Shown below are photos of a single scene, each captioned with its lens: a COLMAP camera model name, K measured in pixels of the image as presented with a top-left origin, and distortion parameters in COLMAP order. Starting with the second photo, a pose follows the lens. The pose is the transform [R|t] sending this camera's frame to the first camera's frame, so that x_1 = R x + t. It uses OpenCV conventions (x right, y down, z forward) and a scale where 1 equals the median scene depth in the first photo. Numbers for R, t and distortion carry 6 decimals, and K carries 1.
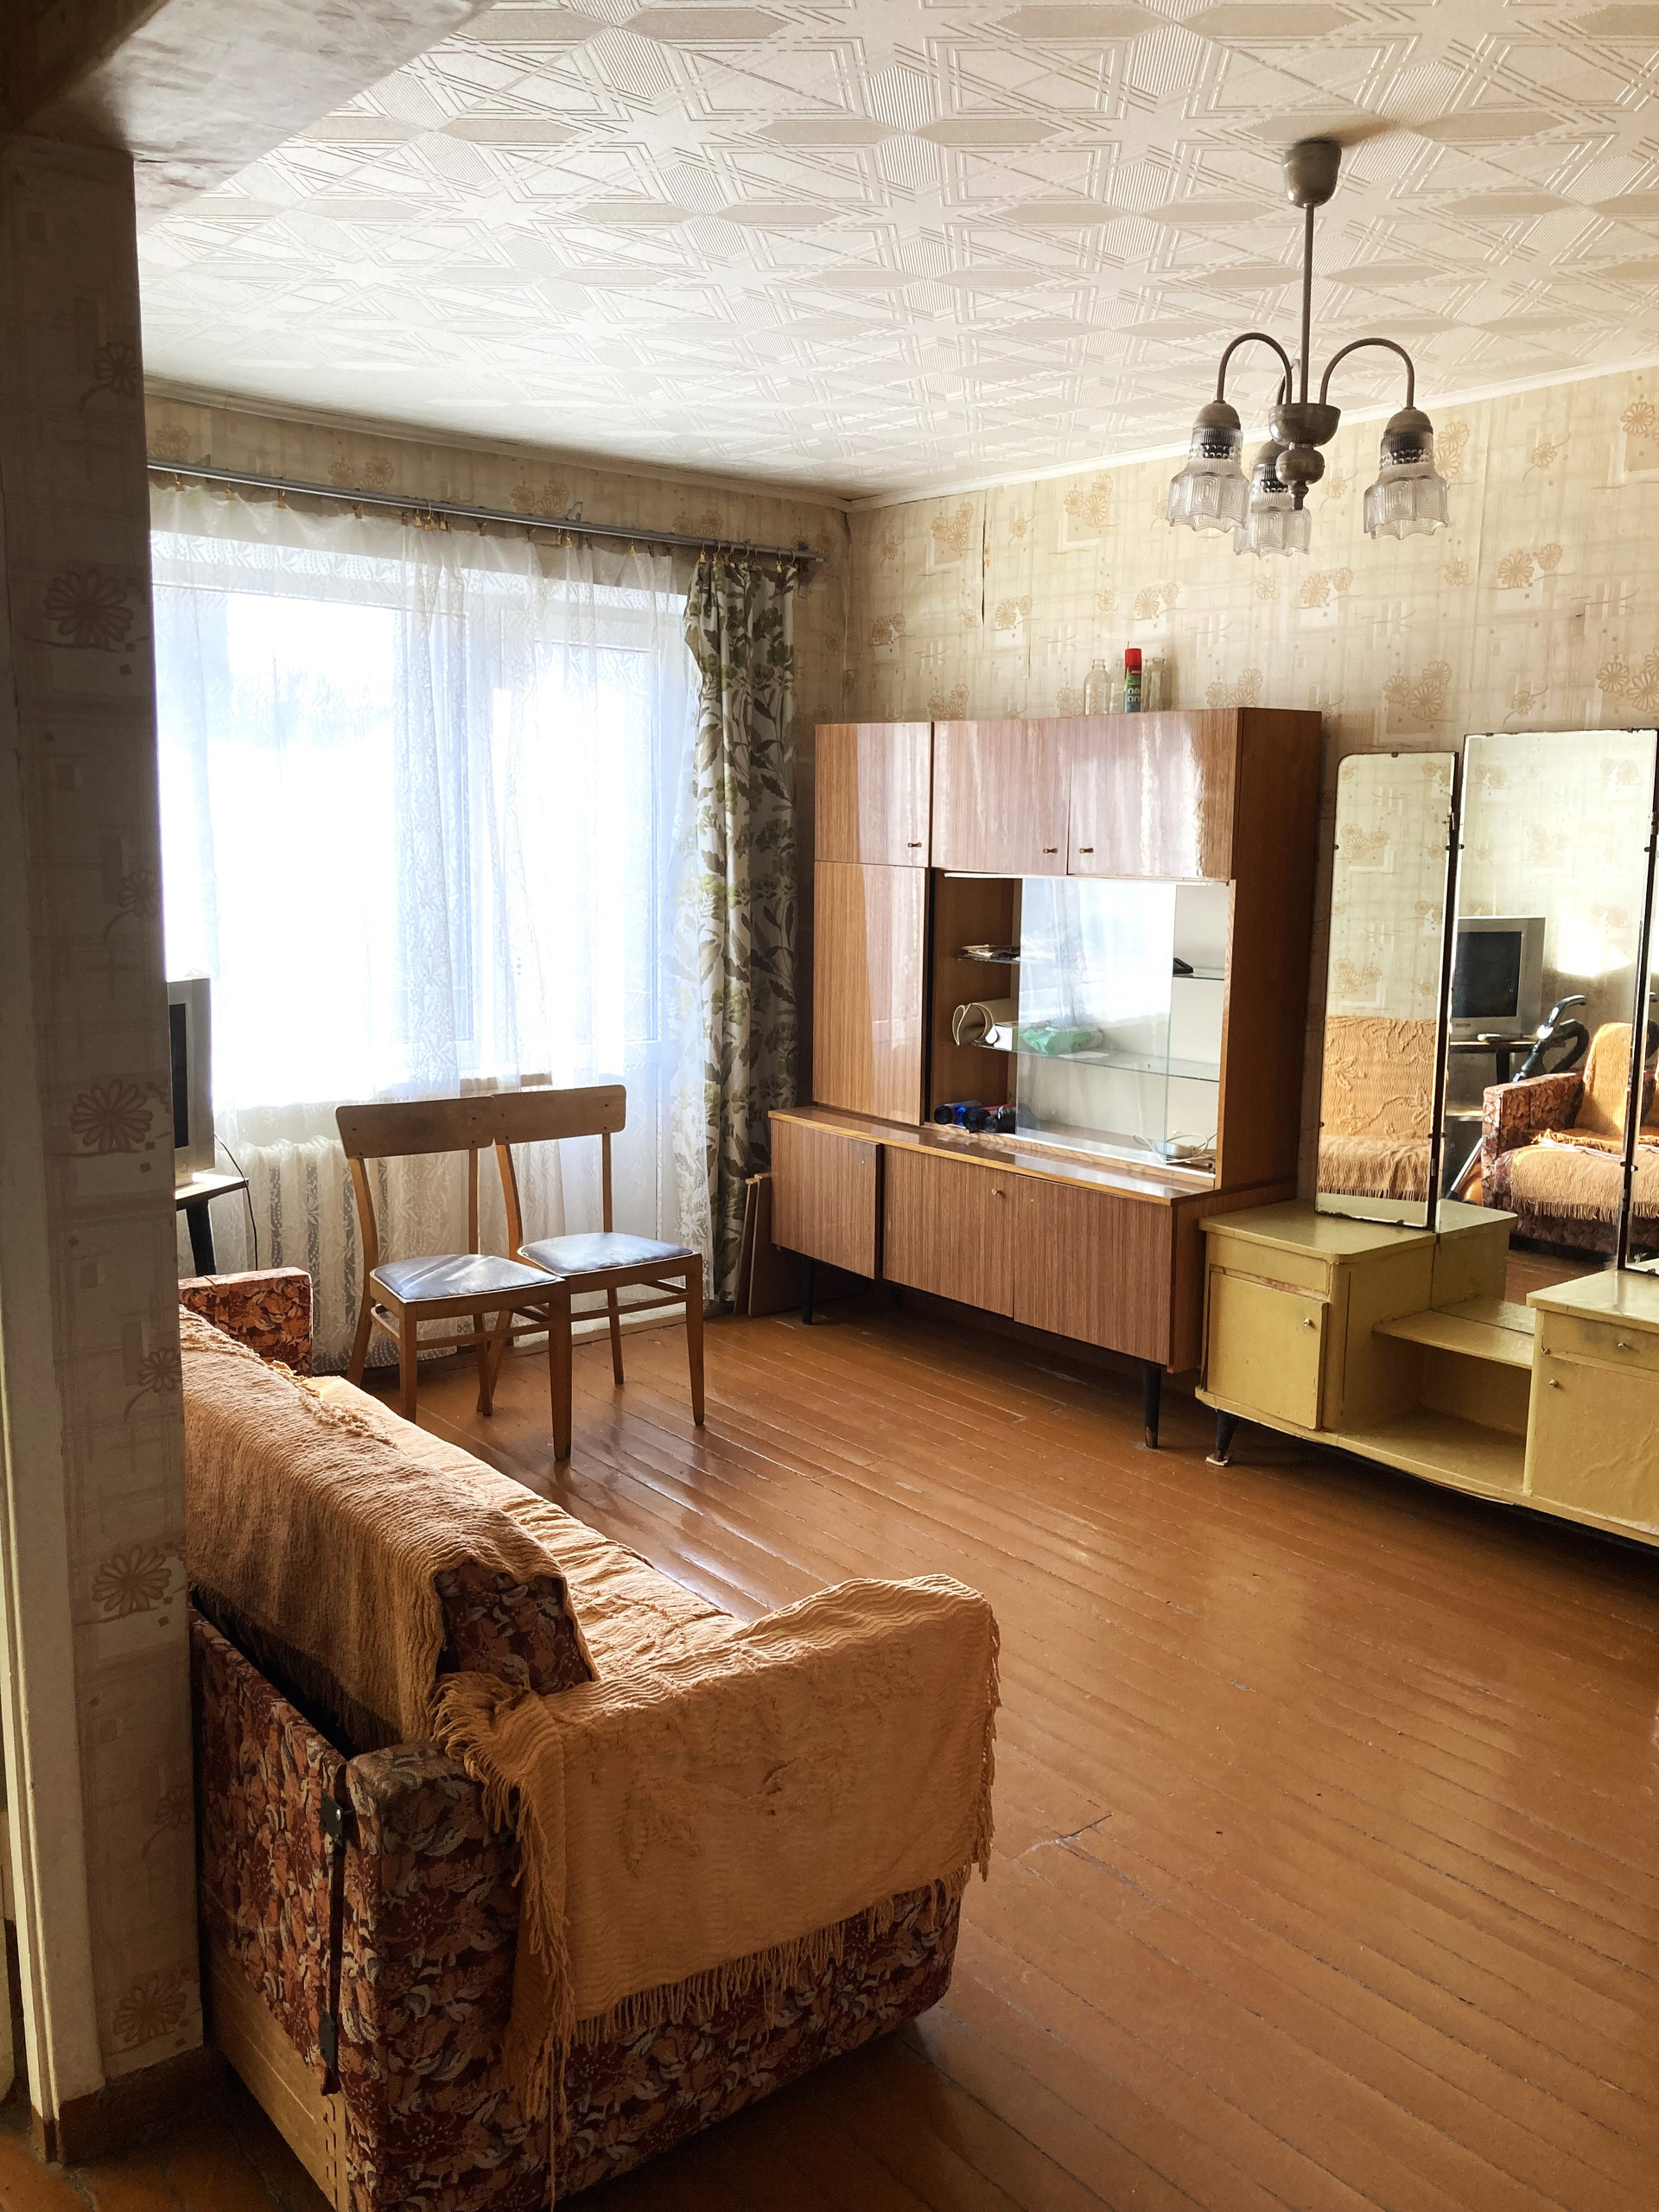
lens RADIAL K [[1806.5, 0, 821.1], [0, 1806.5, 1115.9], [0, 0, 1]] dist [0.034197, -0.035459]
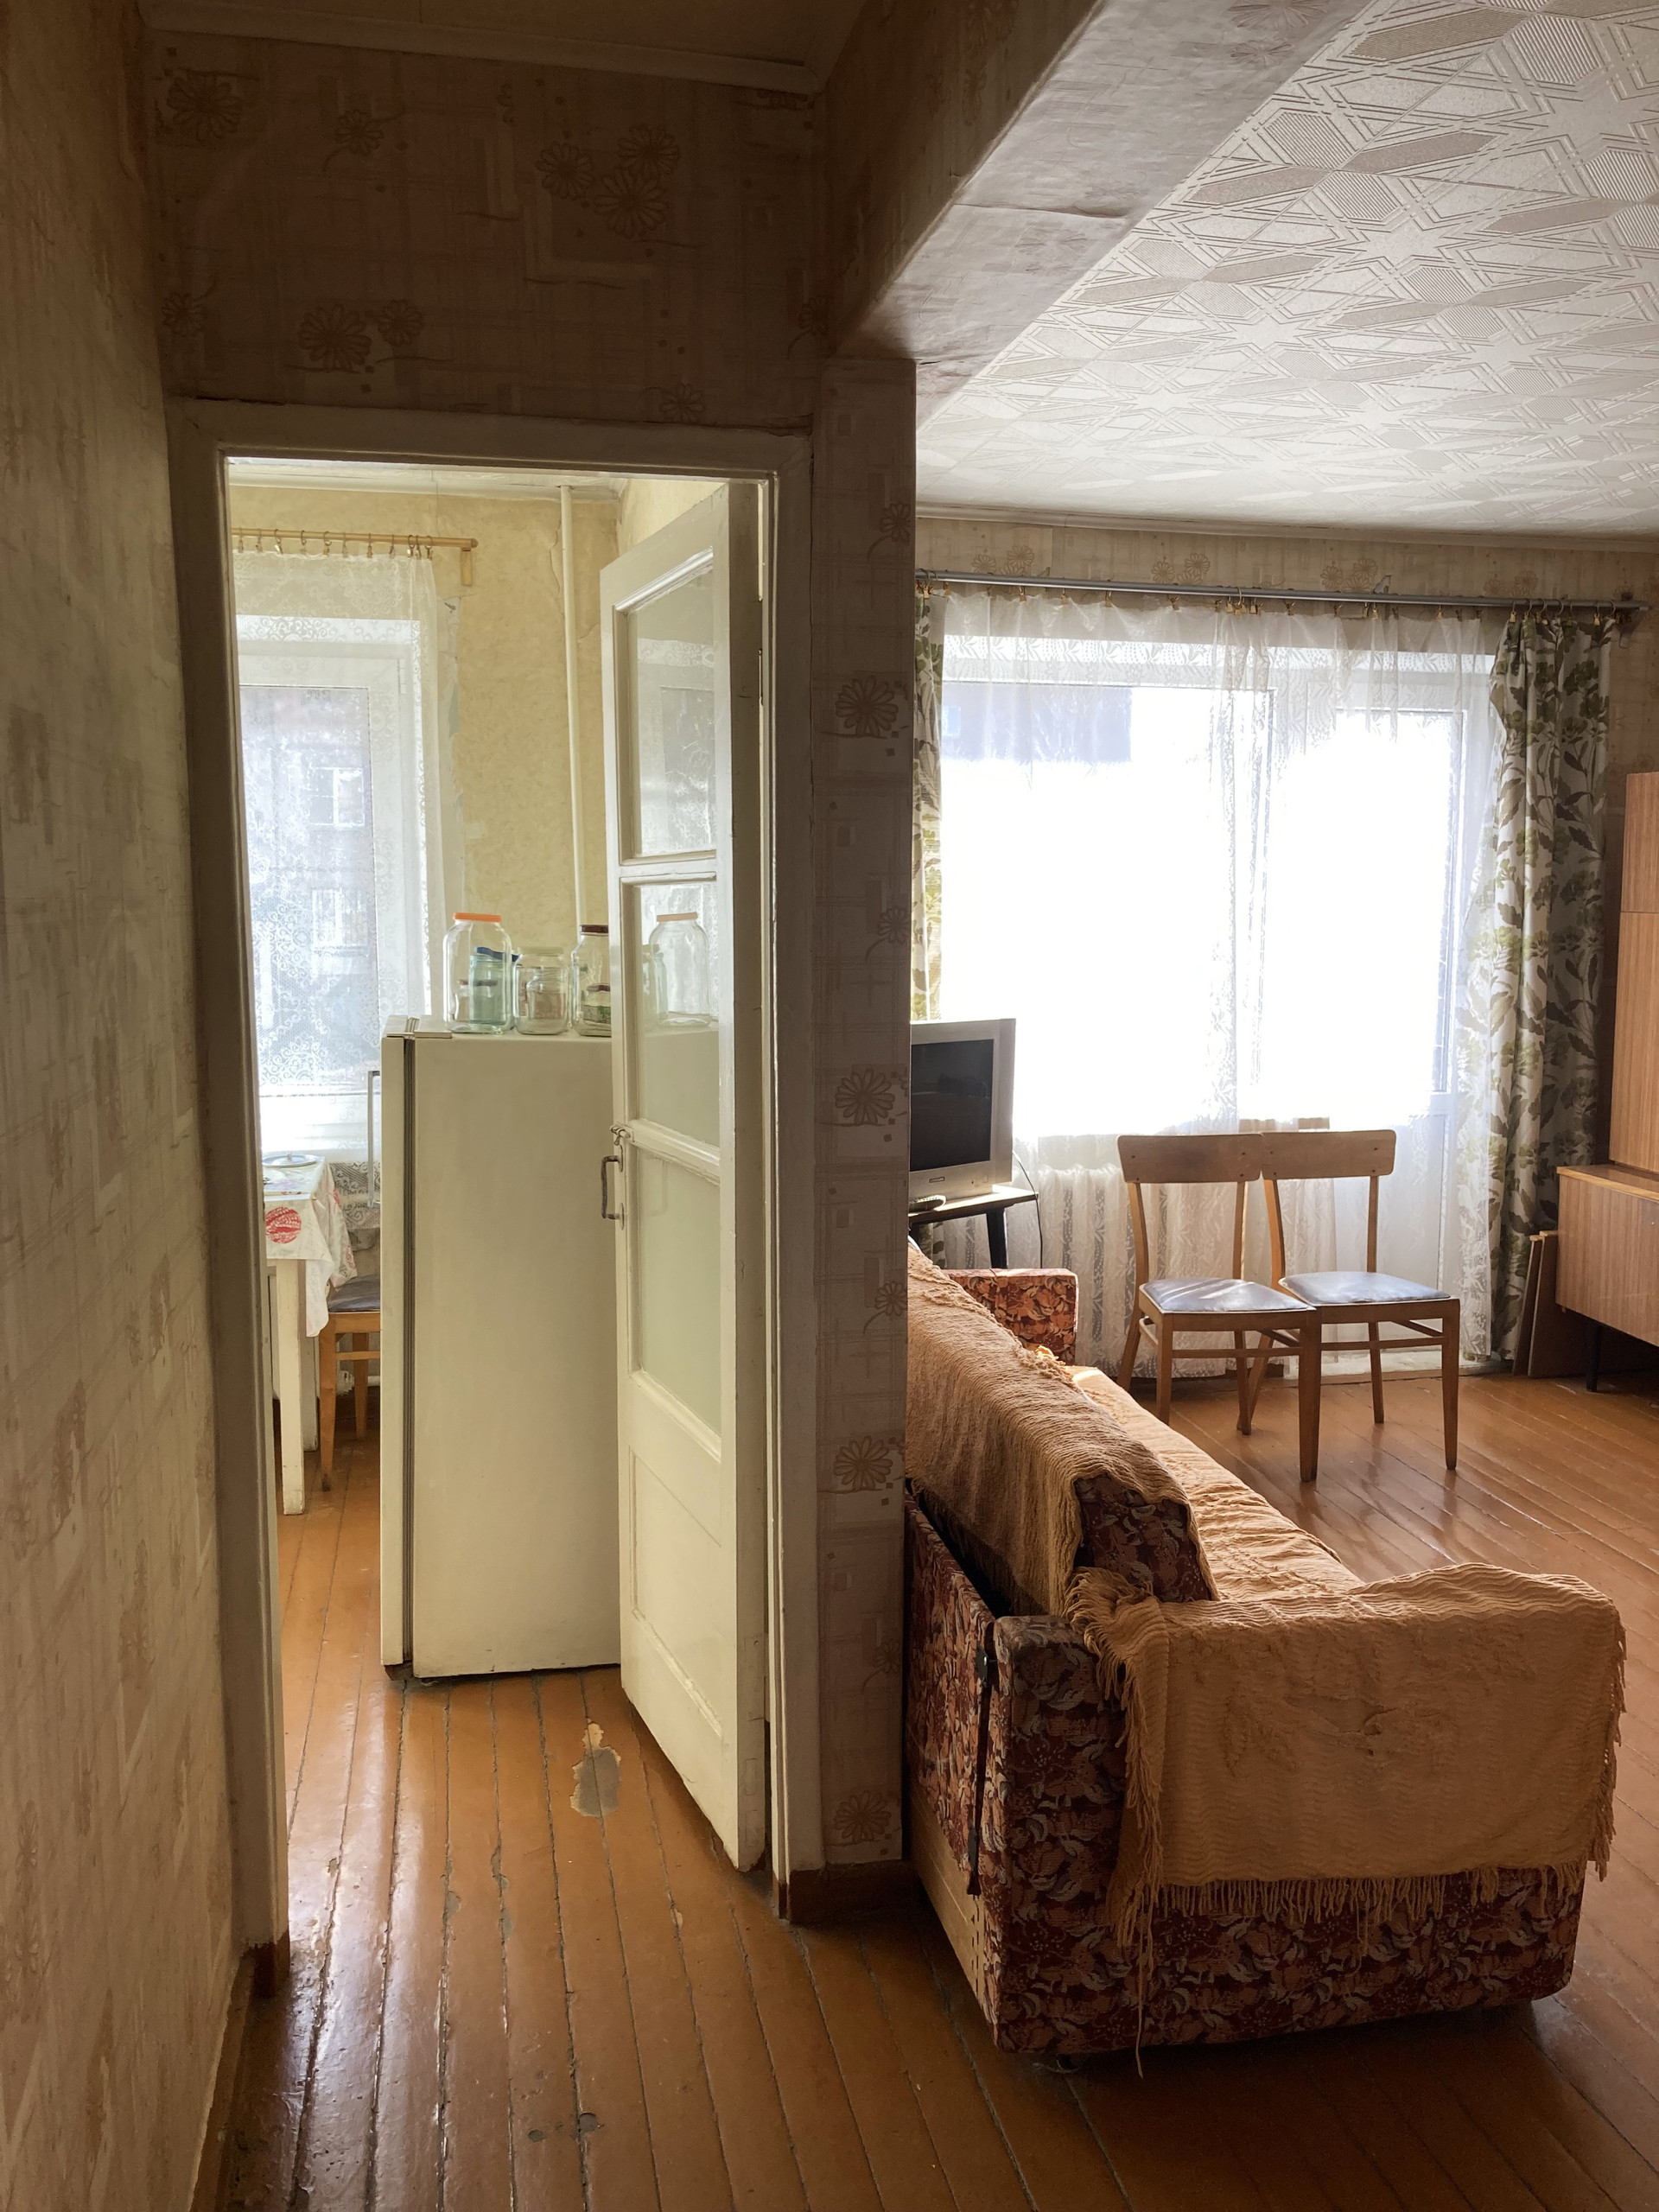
lens RADIAL K [[1801.6, 0, 831.2], [0, 1801.6, 1120.7], [0, 0, 1]] dist [0.039025, -0.021652]
pose [[0.889017, 0.045065, -0.455651, 0.120077], [-0.062590, 0.997764, -0.023438, 0.034746], [0.453576, 0.049356, 0.889850, -0.104675]]
